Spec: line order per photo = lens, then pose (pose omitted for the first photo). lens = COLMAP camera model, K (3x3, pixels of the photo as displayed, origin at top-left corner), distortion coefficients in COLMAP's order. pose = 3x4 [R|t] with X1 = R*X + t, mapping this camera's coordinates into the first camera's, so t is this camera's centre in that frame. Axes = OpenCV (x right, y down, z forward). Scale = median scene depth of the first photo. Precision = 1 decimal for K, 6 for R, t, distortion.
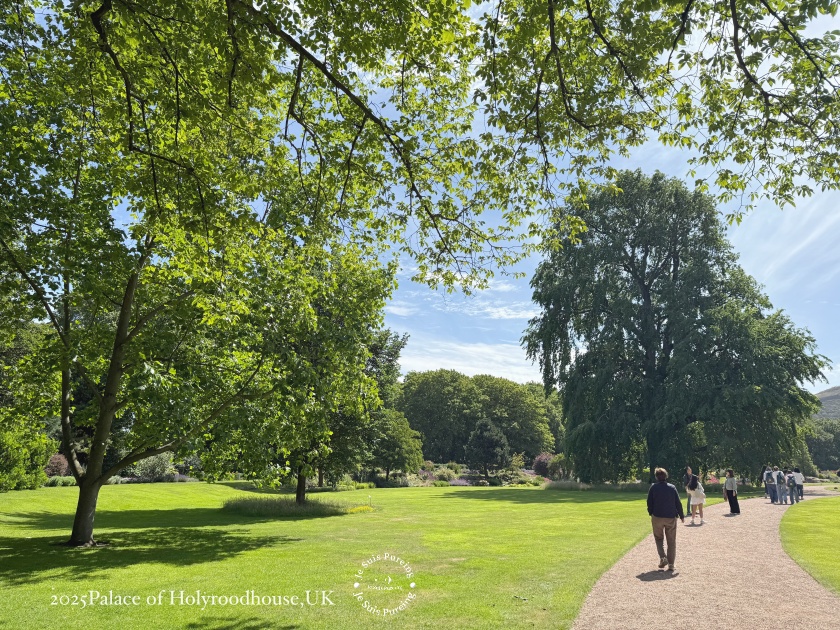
lens RADIAL K [[524.9, 0, 412.8], [0, 524.9, 314.4], [0, 0, 1]] dist [-0.033058, -0.009138]
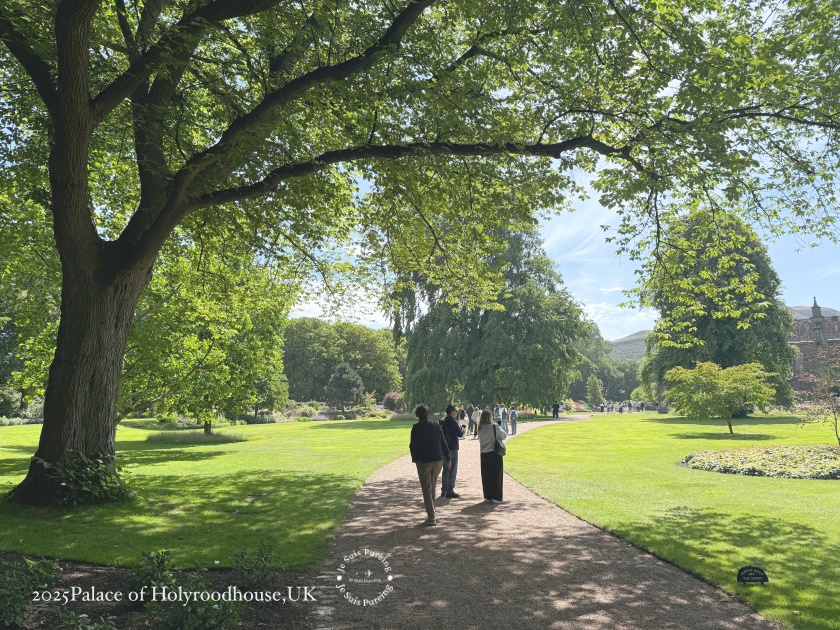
lens RADIAL K [[524.9, 0, 420.6], [0, 524.9, 313.0], [0, 0, 1]] dist [-0.033058, -0.009138]
pose [[0.959474, 0.017494, 0.281255, -0.028238], [-0.049118, 0.993175, 0.105787, -0.044989], [-0.277484, -0.115315, 0.953784, -0.149376]]
